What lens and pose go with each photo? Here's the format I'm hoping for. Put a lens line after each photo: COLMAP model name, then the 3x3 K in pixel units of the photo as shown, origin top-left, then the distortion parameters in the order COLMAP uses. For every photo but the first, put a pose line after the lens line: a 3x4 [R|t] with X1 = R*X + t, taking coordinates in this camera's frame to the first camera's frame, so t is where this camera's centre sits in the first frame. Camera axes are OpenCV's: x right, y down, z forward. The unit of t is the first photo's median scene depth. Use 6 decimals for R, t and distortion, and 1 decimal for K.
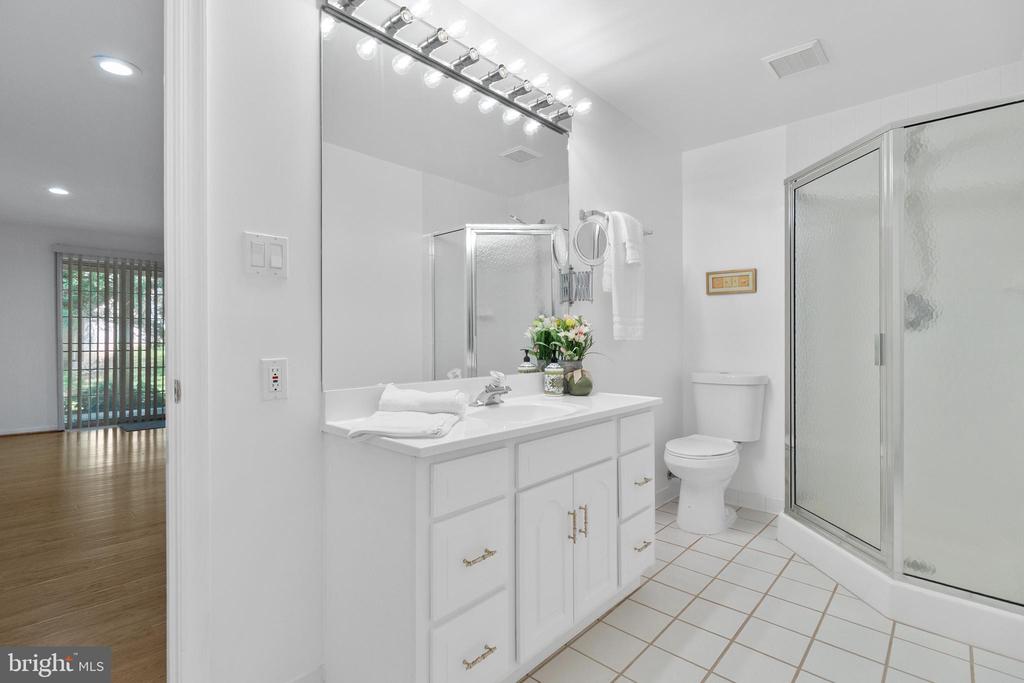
lens RADIAL K [[480.6, 0, 510.0], [0, 480.6, 335.9], [0, 0, 1]] dist [0.000765, 0.000505]
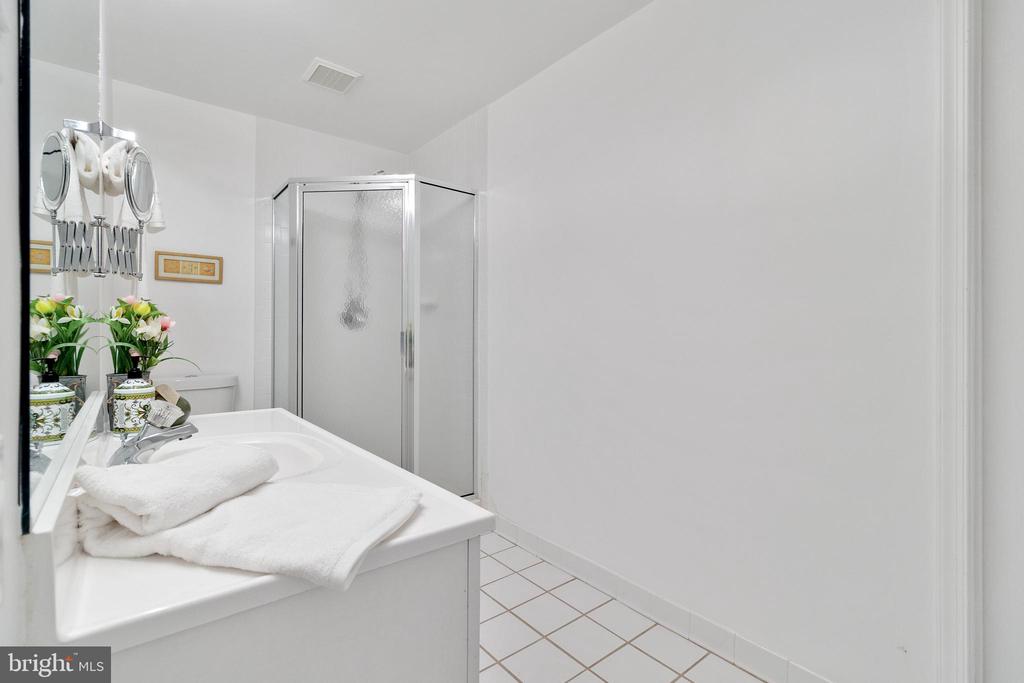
lens RADIAL K [[480.6, 0, 510.0], [0, 480.6, 335.9], [0, 0, 1]] dist [0.000765, 0.000505]
pose [[0.145318, -0.004245, 0.989376, -0.335649], [-0.008232, 0.999951, 0.005499, -0.002388], [-0.989351, -0.008943, 0.145276, 0.363650]]
